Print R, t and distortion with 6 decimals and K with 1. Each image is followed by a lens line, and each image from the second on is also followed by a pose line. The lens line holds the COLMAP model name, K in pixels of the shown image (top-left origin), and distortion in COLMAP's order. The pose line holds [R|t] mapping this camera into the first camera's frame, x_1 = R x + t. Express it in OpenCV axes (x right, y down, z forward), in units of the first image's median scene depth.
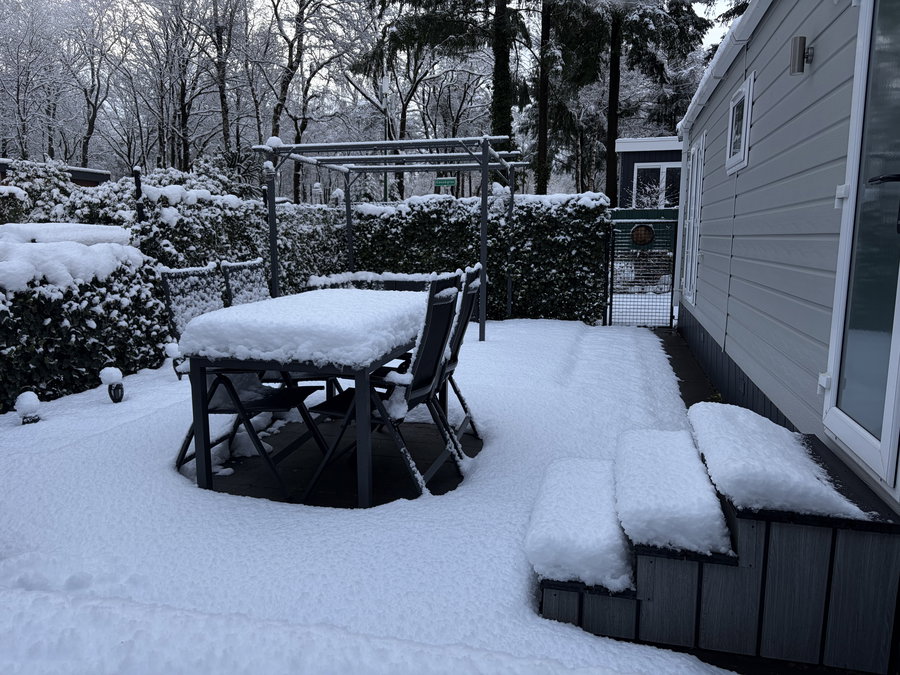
lens RADIAL K [[661.8, 0, 450.0], [0, 661.8, 337.5], [0, 0, 1]] dist [0.059798, -0.060588]
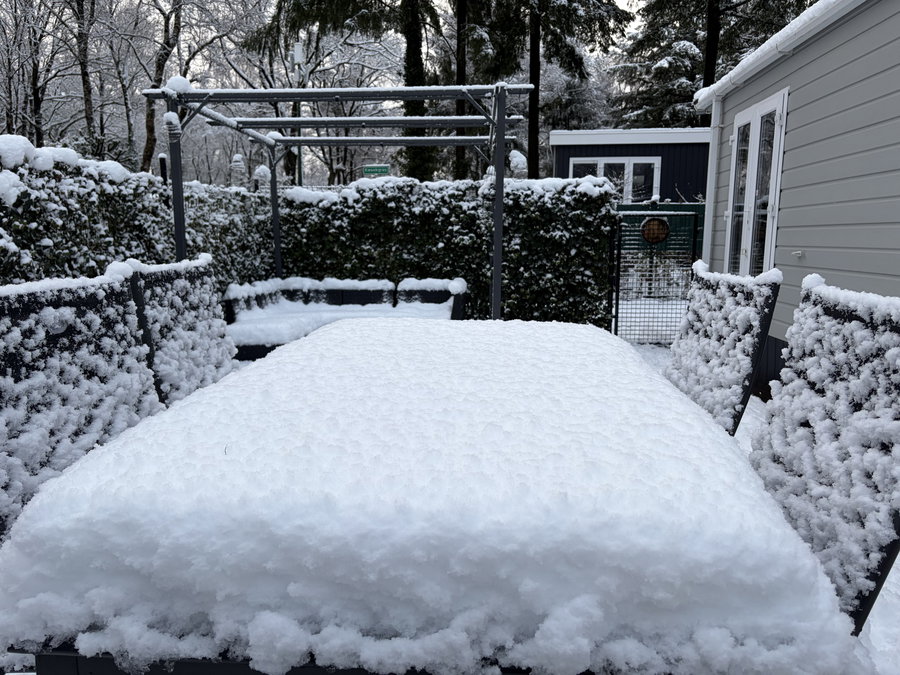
lens RADIAL K [[661.8, 0, 450.0], [0, 661.8, 337.5], [0, 0, 1]] dist [0.059798, -0.060588]
pose [[0.985728, -0.021816, 0.166925, -0.092188], [0.022727, 0.999735, -0.003550, -0.026510], [-0.166803, 0.007293, 0.985963, 0.241720]]
